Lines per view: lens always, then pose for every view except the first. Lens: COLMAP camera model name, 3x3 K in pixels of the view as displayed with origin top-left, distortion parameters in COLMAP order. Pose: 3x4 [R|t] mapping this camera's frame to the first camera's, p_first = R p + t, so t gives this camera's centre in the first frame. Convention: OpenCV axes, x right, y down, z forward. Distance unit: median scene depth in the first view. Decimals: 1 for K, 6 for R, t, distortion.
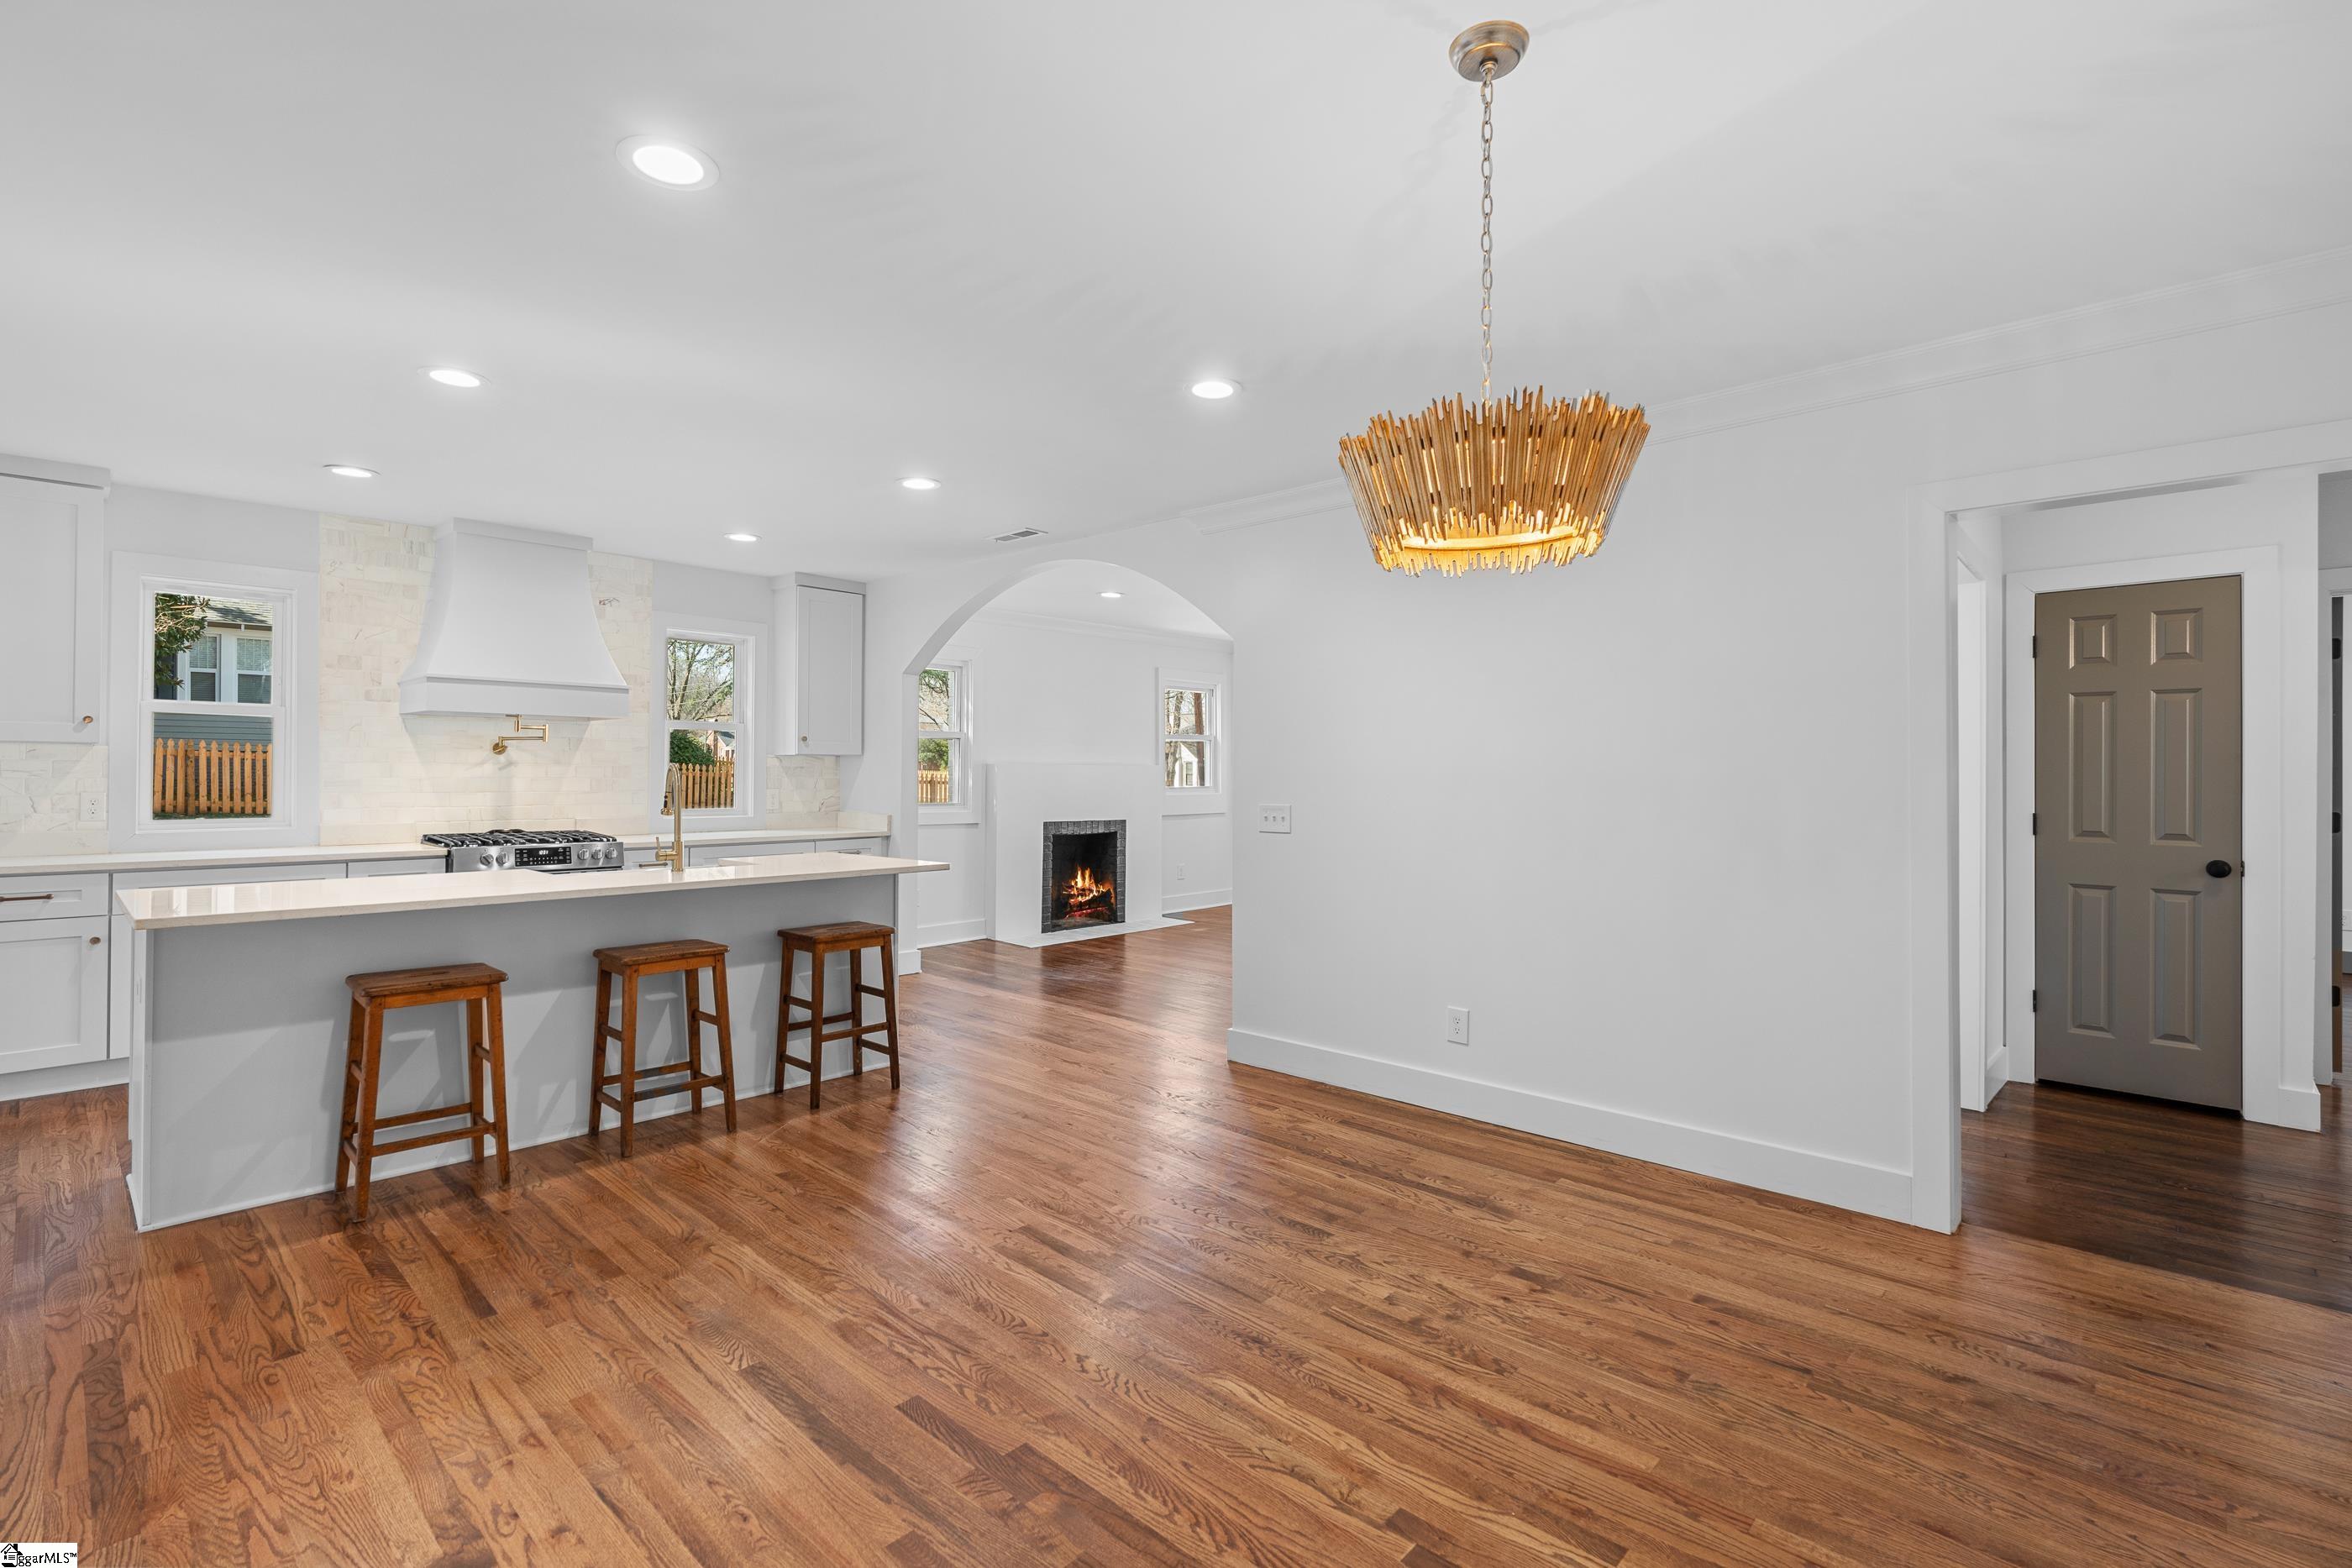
lens RADIAL K [[1055.2, 0, 1162.8], [0, 1055.2, 771.3], [0, 0, 1]] dist [-0.016603, 0.006685]
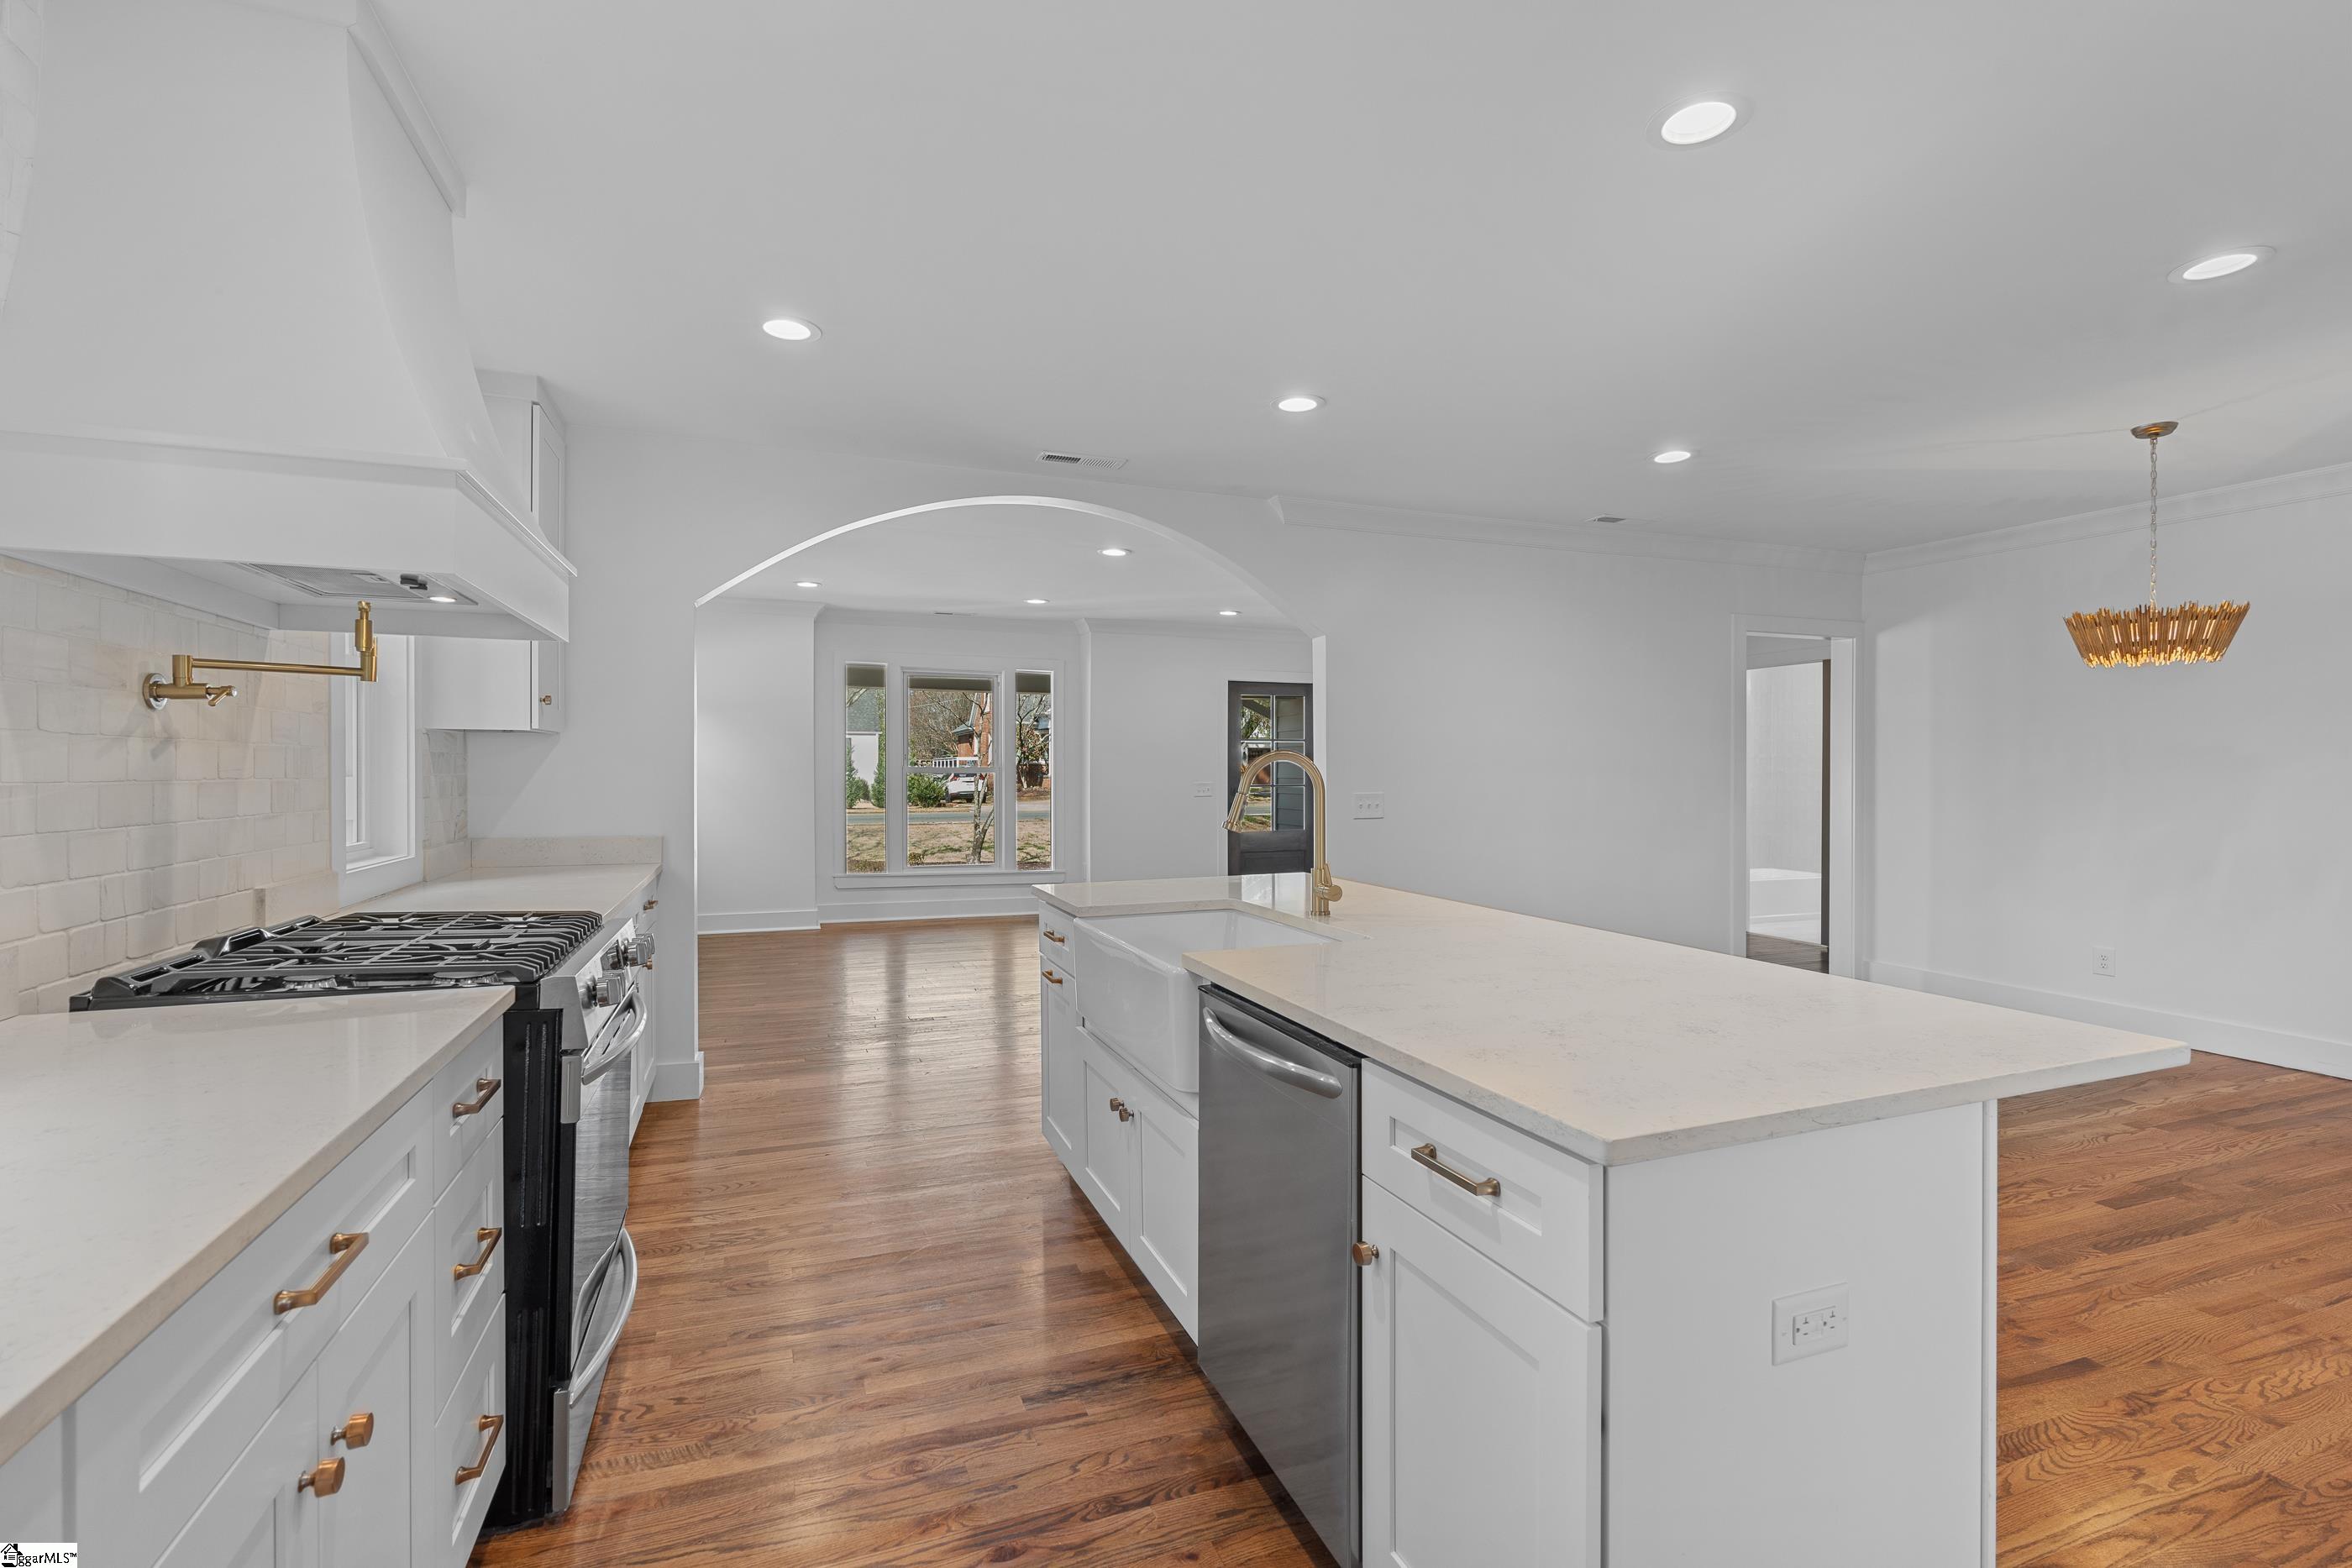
lens RADIAL K [[1047.2, 0, 1169.7], [0, 1047.2, 773.4], [0, 0, 1]] dist [0.002703, -0.000216]
pose [[0.441991, -0.007563, 0.896987, -0.817866], [-0.000997, 0.999960, 0.008923, 0.000664], [-0.897019, -0.004838, 0.441966, 0.594662]]
